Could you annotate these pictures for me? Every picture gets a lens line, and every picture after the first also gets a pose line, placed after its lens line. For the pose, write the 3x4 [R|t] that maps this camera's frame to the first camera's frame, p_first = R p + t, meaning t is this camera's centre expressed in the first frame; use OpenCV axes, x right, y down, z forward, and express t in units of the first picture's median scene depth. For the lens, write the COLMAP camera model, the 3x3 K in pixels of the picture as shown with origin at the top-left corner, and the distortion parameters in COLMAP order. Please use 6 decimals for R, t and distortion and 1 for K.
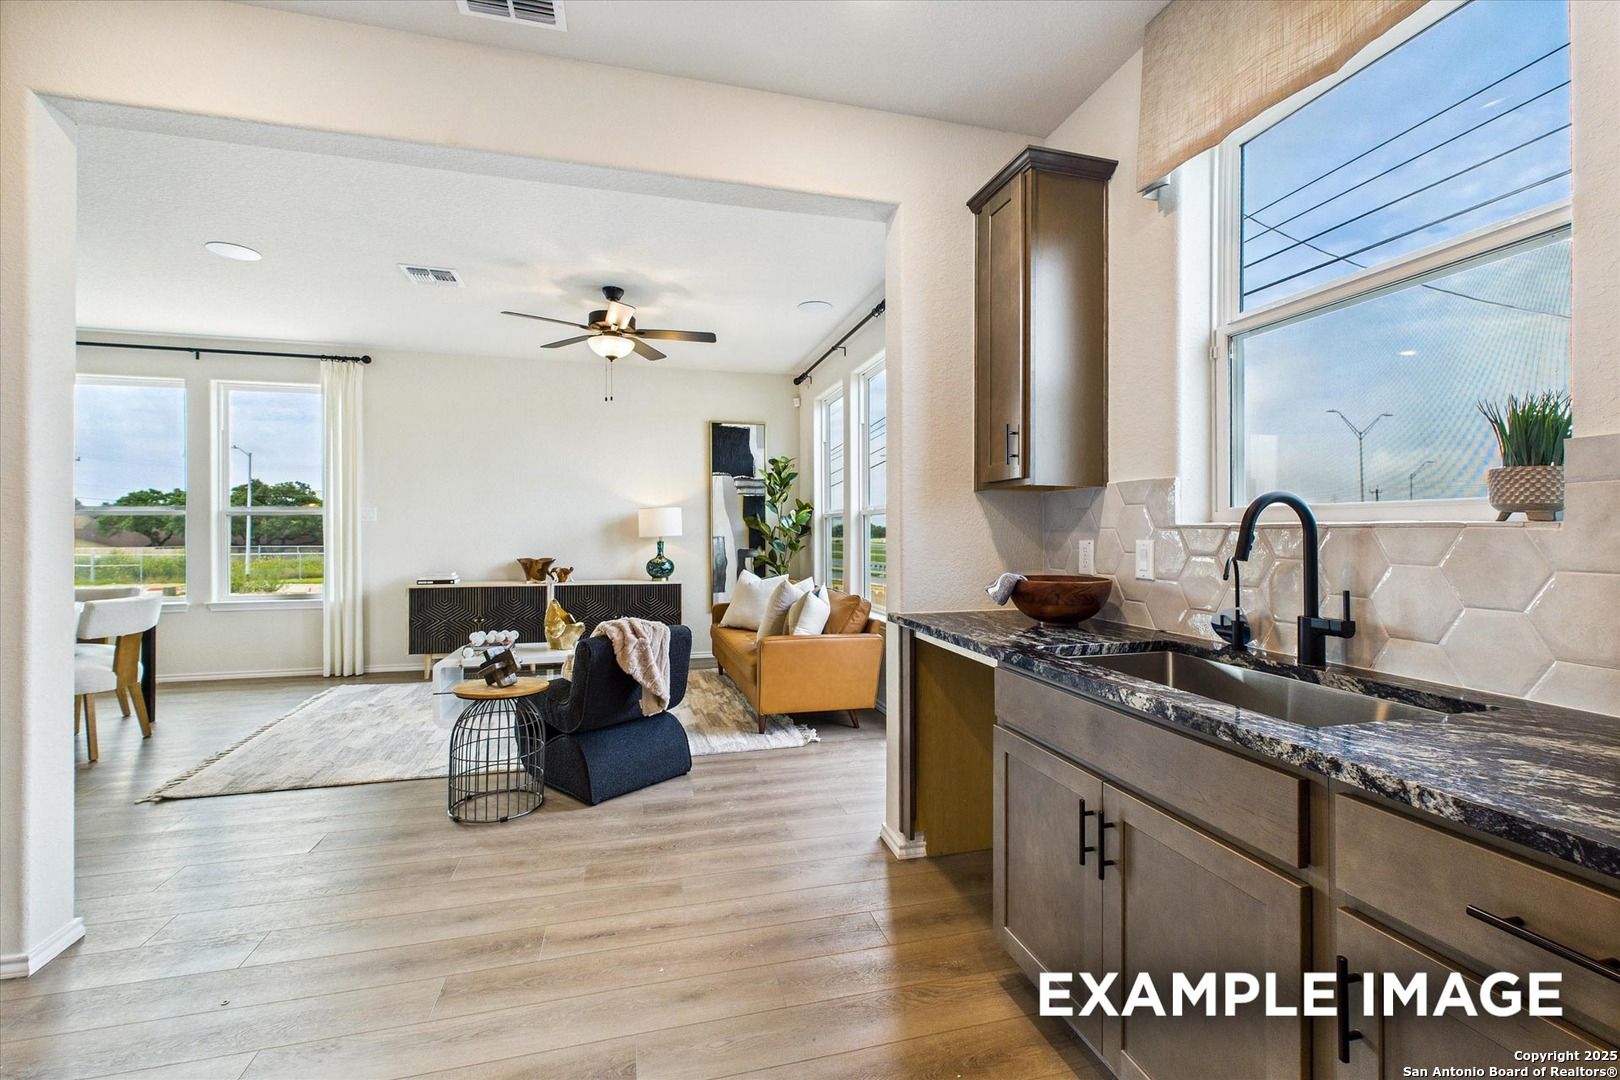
lens RADIAL K [[694.9, 0, 817.0], [0, 694.9, 528.4], [0, 0, 1]] dist [-0.000504, -0.000113]
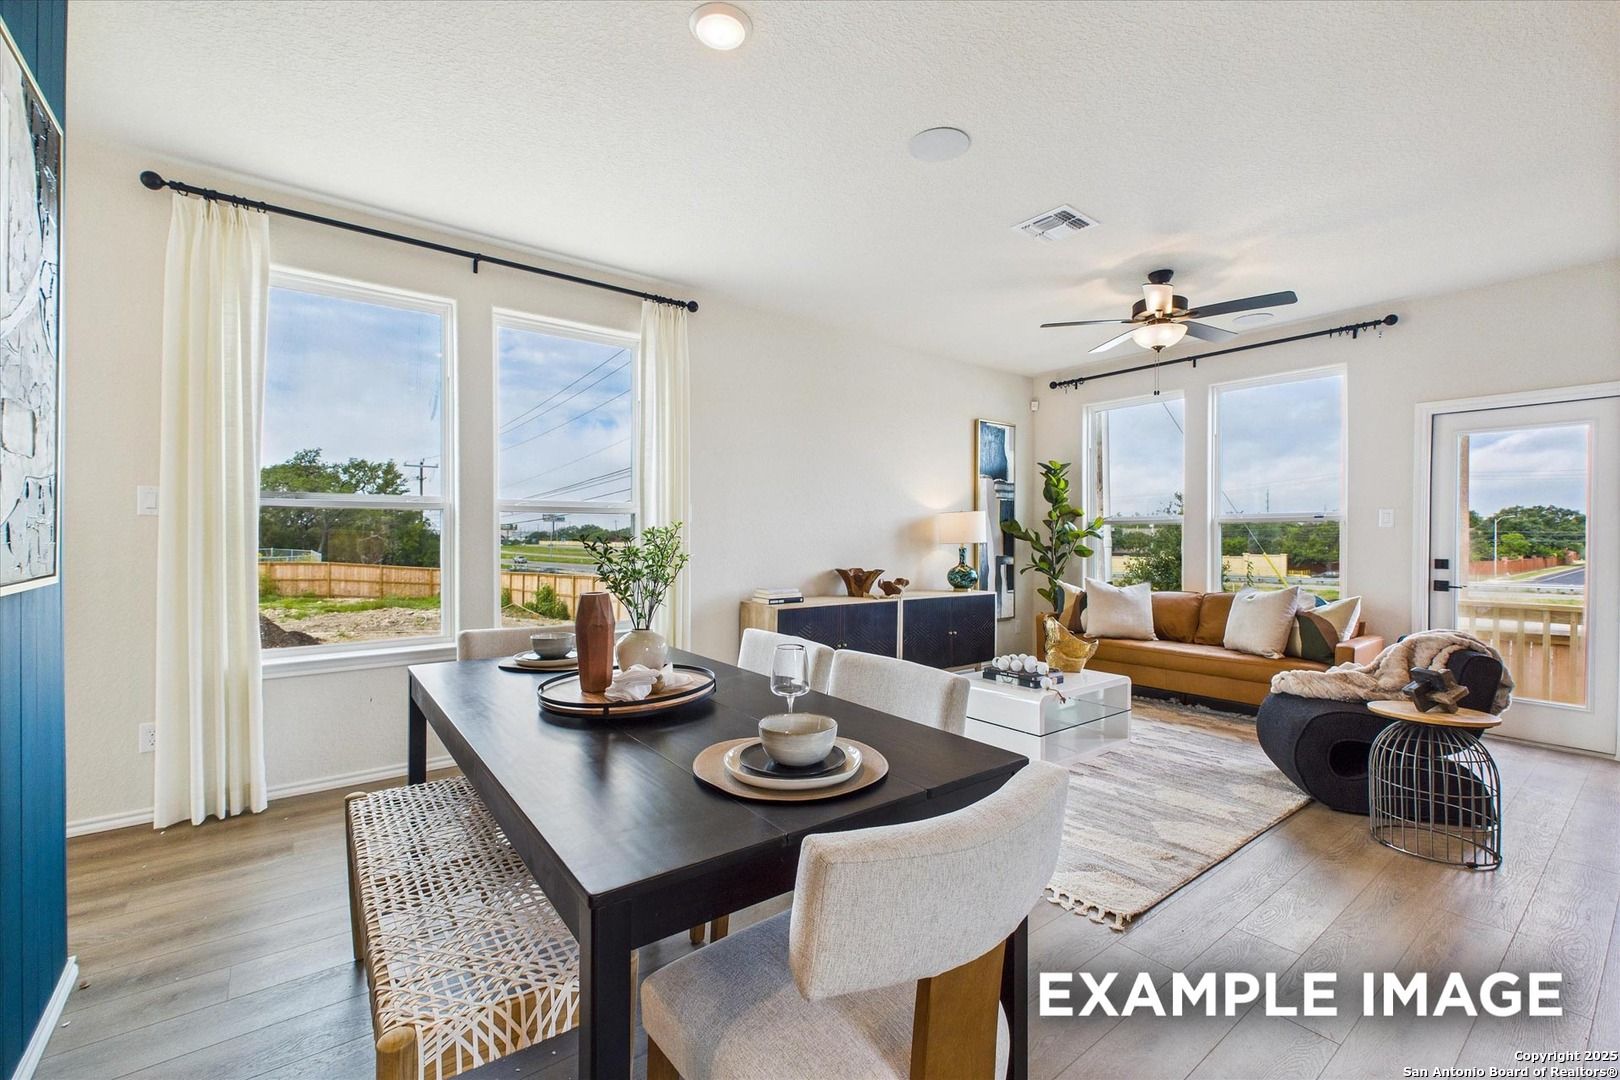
lens RADIAL K [[686.1, 0, 807.4], [0, 686.1, 534.3], [0, 0, 1]] dist [0.001526, 0.000133]
pose [[0.923056, 0.006793, 0.384604, -0.820345], [-0.009020, 0.999951, 0.003988, -0.001502], [-0.384559, -0.007151, 0.923073, 0.268622]]
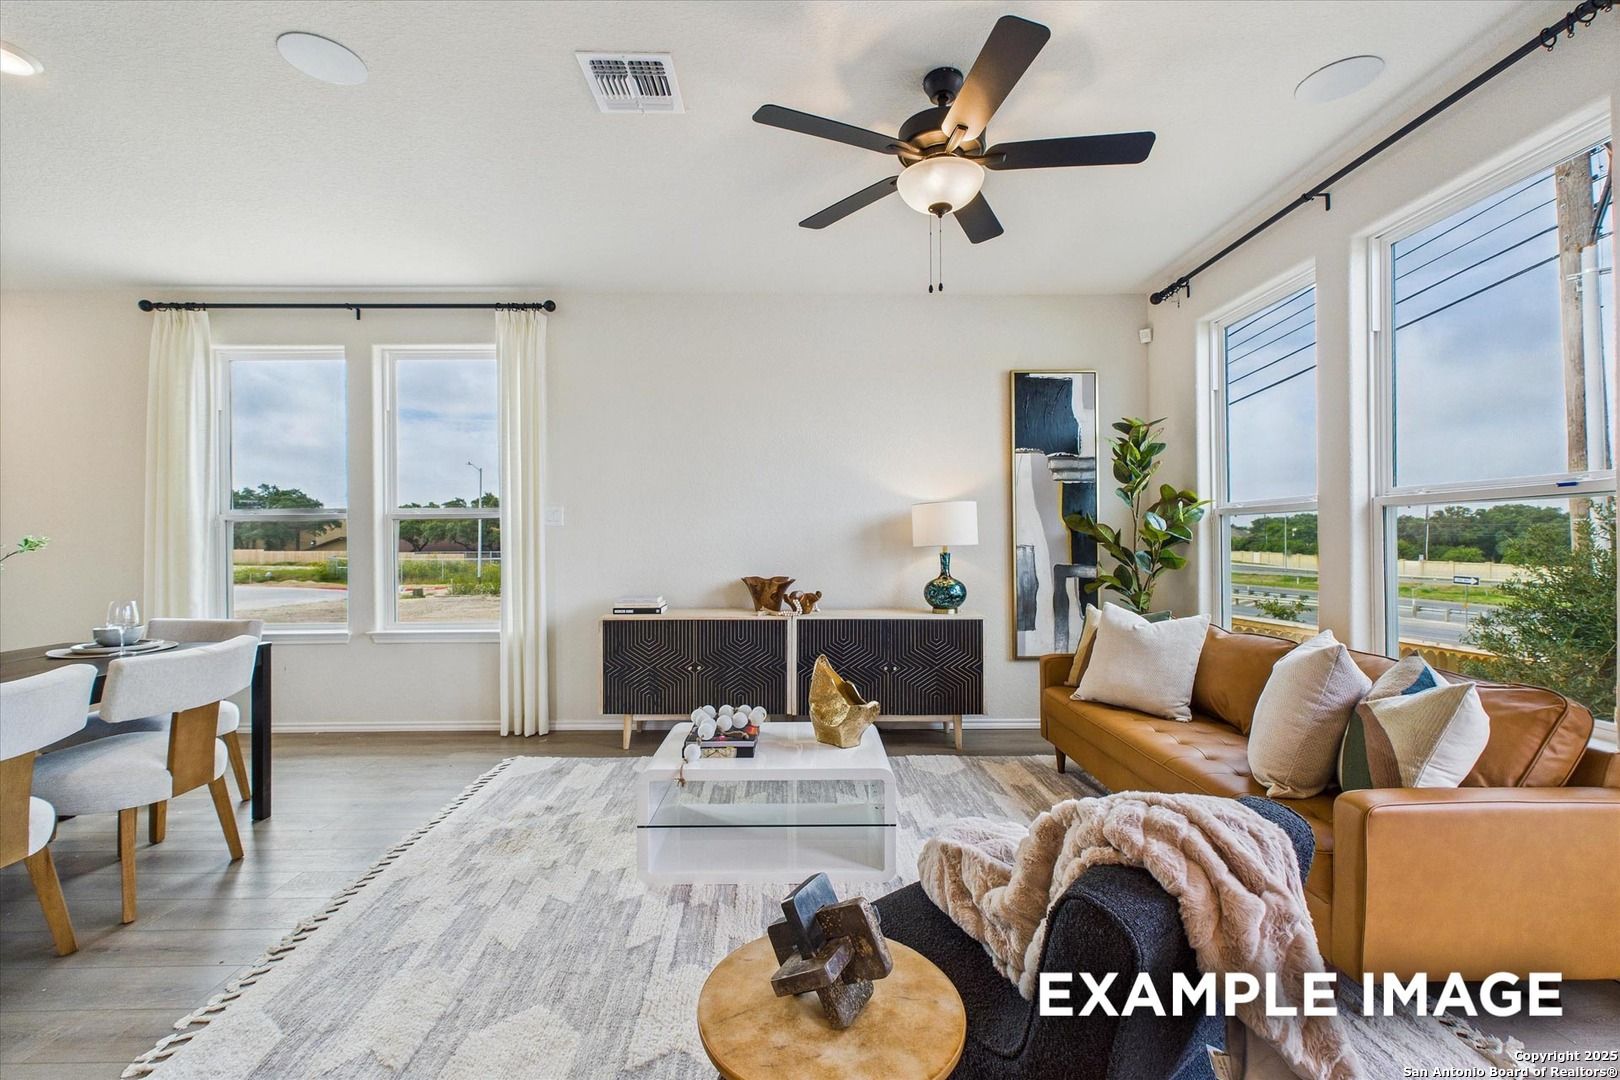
lens RADIAL K [[686.1, 0, 807.4], [0, 686.1, 534.3], [0, 0, 1]] dist [0.001526, 0.000133]
pose [[0.968776, -0.004775, -0.247892, -0.206022], [0.004880, 0.999988, -0.000190, 0.000186], [0.247890, -0.001026, 0.968788, 0.364608]]
